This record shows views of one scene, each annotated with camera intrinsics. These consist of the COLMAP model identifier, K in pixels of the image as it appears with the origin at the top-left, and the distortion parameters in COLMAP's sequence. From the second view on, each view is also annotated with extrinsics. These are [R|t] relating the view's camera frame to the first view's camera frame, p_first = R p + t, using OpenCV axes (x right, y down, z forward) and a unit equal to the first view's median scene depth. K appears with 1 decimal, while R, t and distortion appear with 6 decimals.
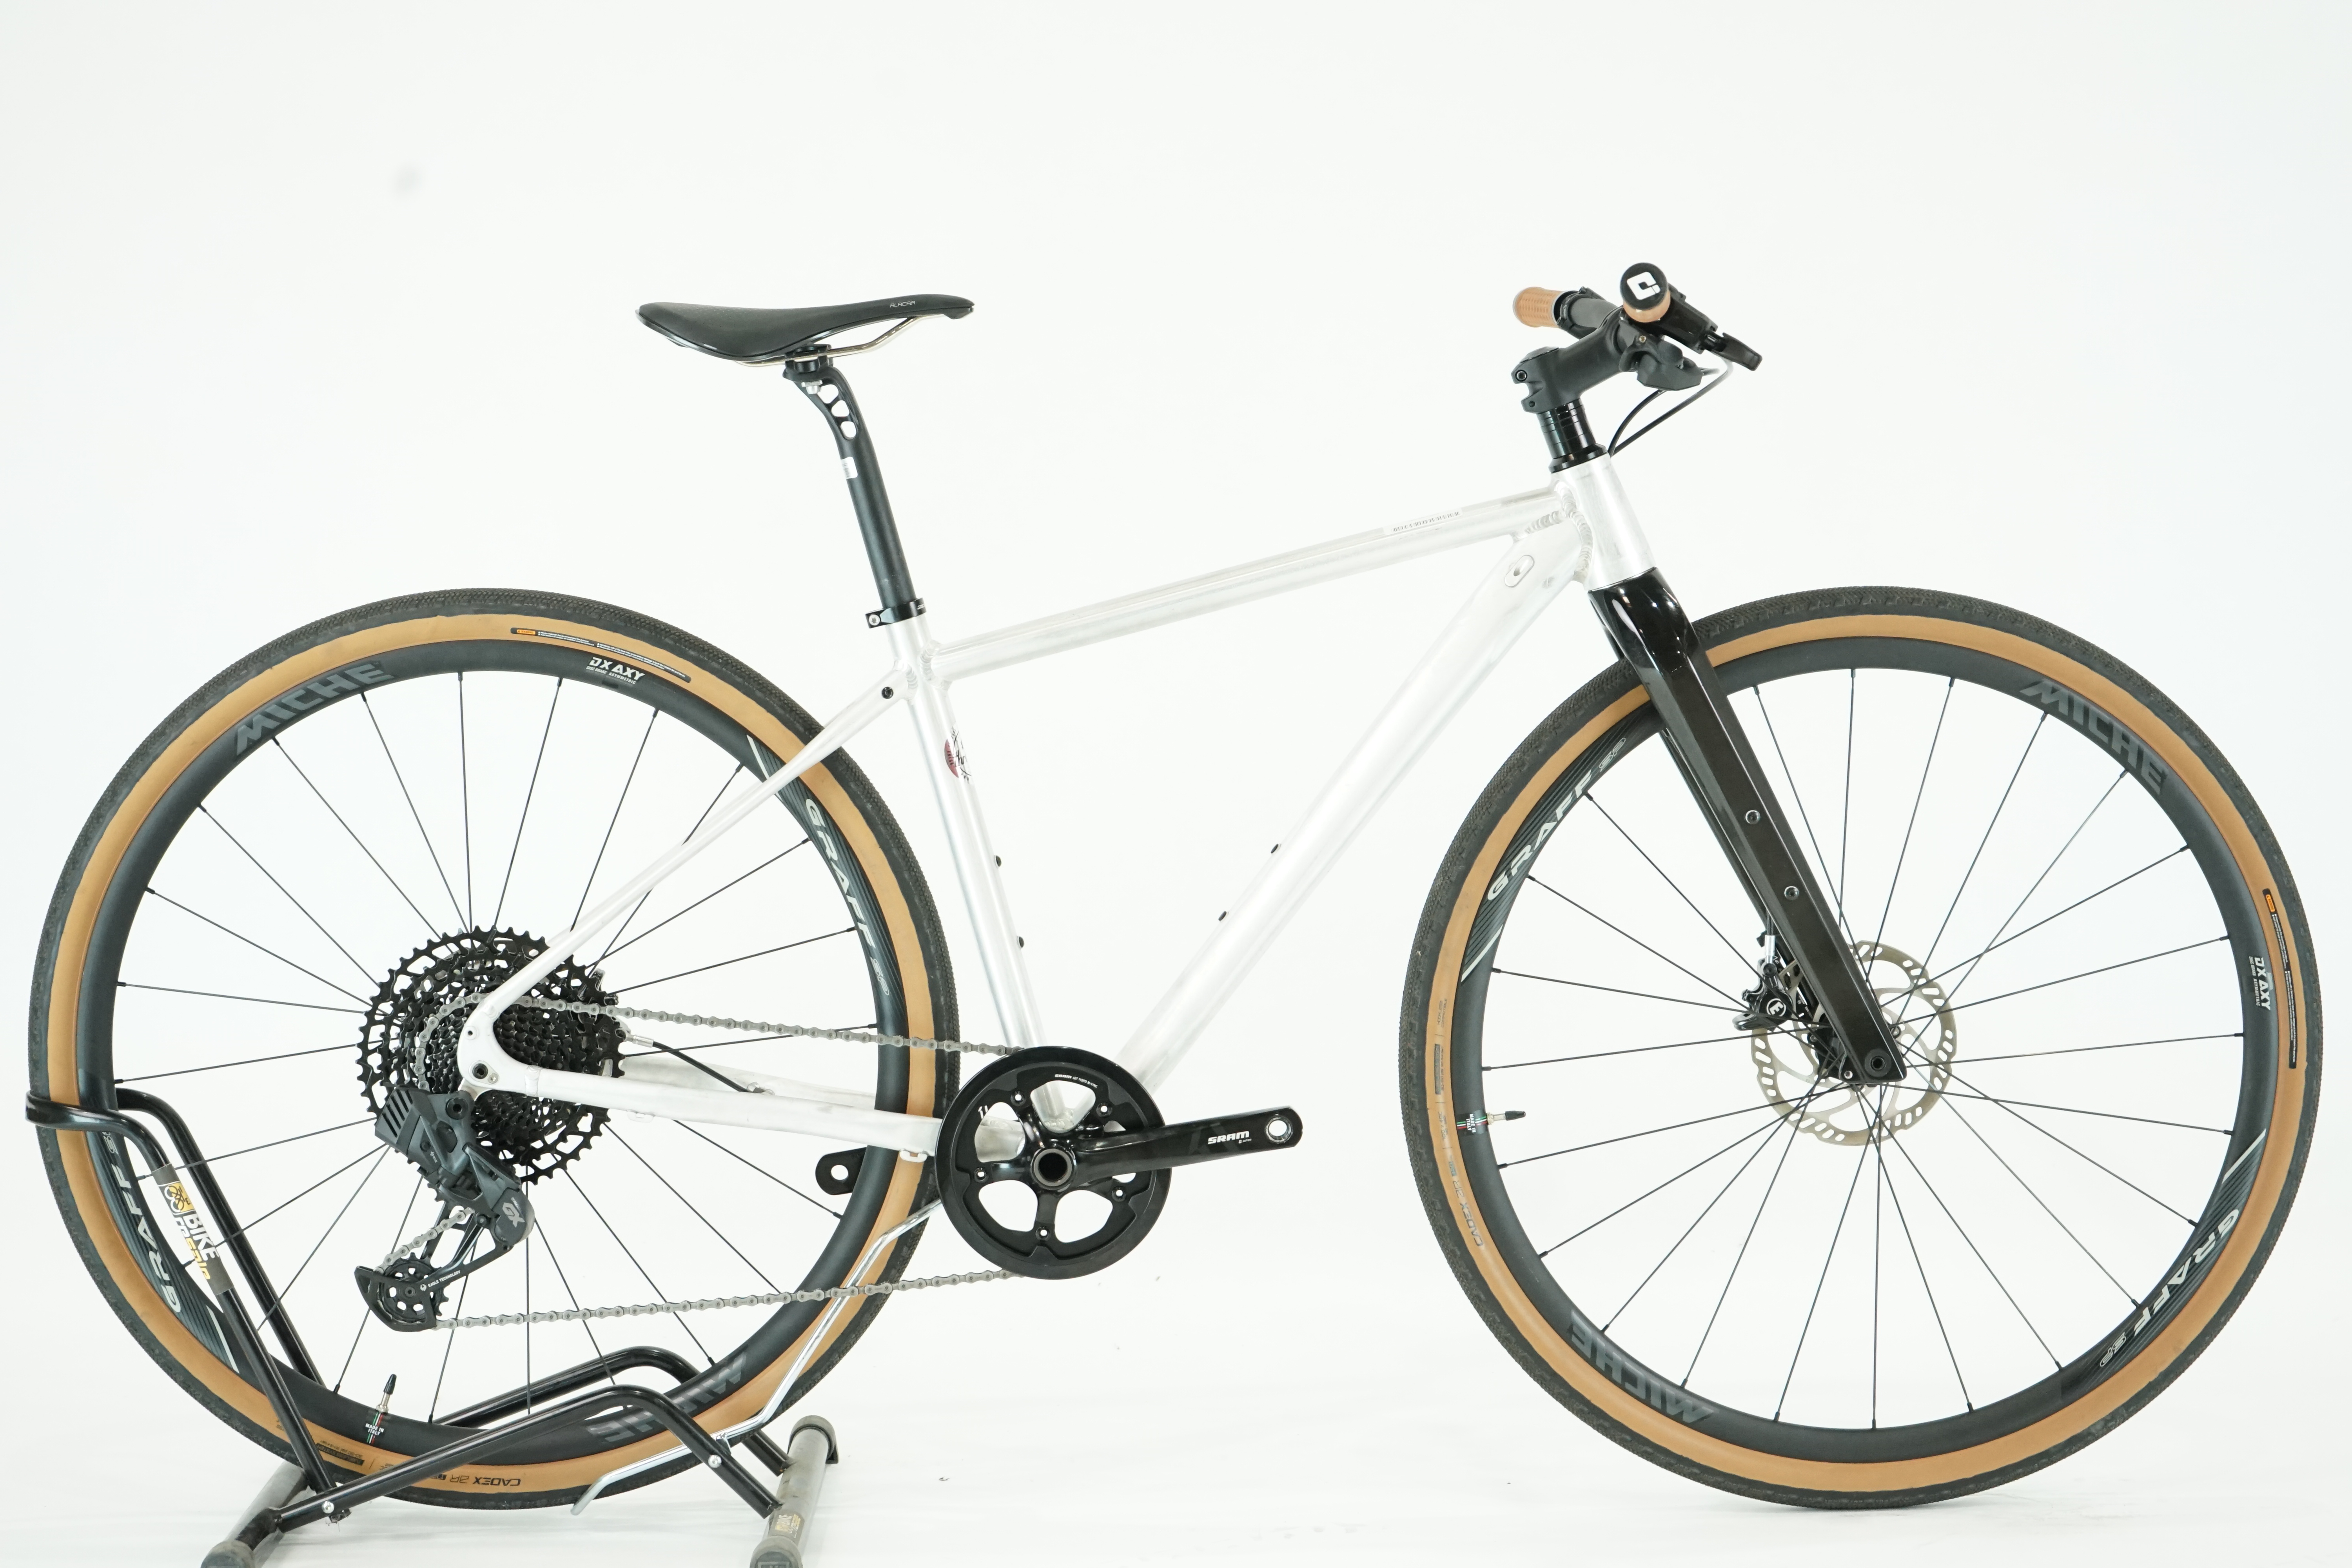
lens RADIAL K [[4822.0, 0, 1176.0], [0, 4822.0, 784.0], [0, 0, 1]] dist [-0.119730, -0.126217]
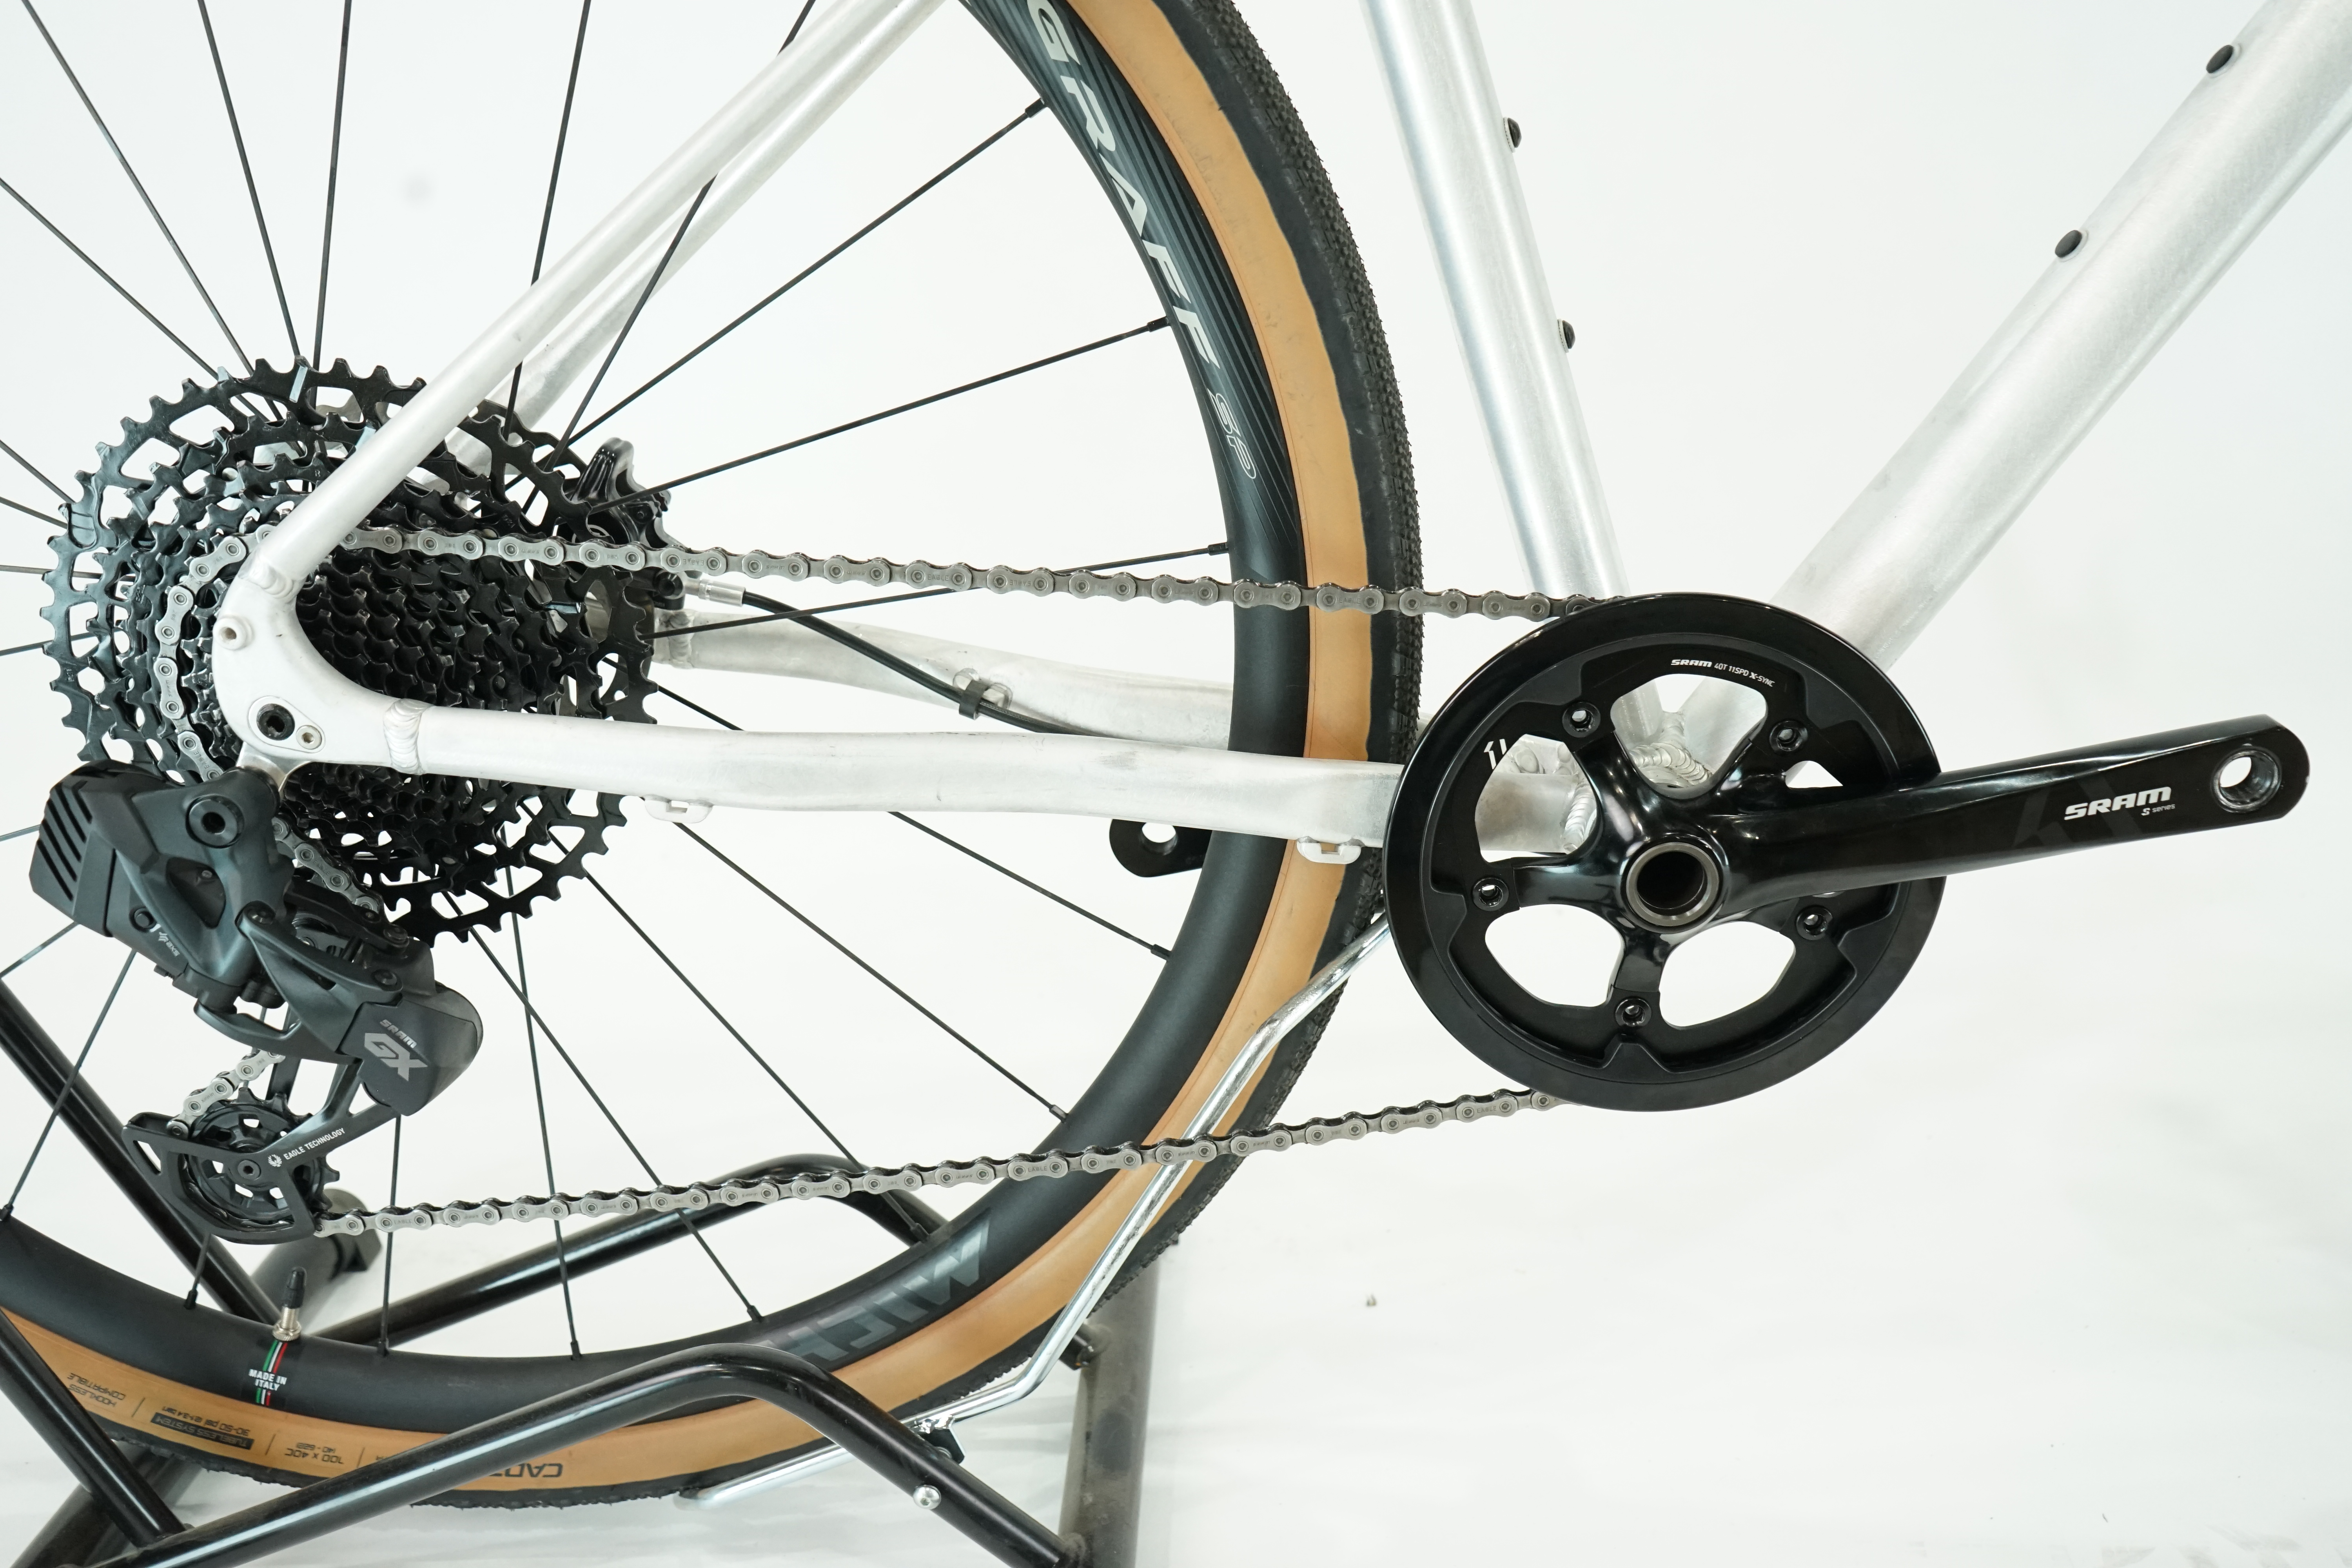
lens RADIAL K [[2129.1, 0, 1176.0], [0, 2129.1, 784.0], [0, 0, 1]] dist [0.019601, 0.009266]
pose [[0.997129, -0.035605, -0.066834, -0.055149], [0.050781, 0.969110, 0.241343, 0.024362], [0.056176, -0.244044, 0.968136, 0.814643]]
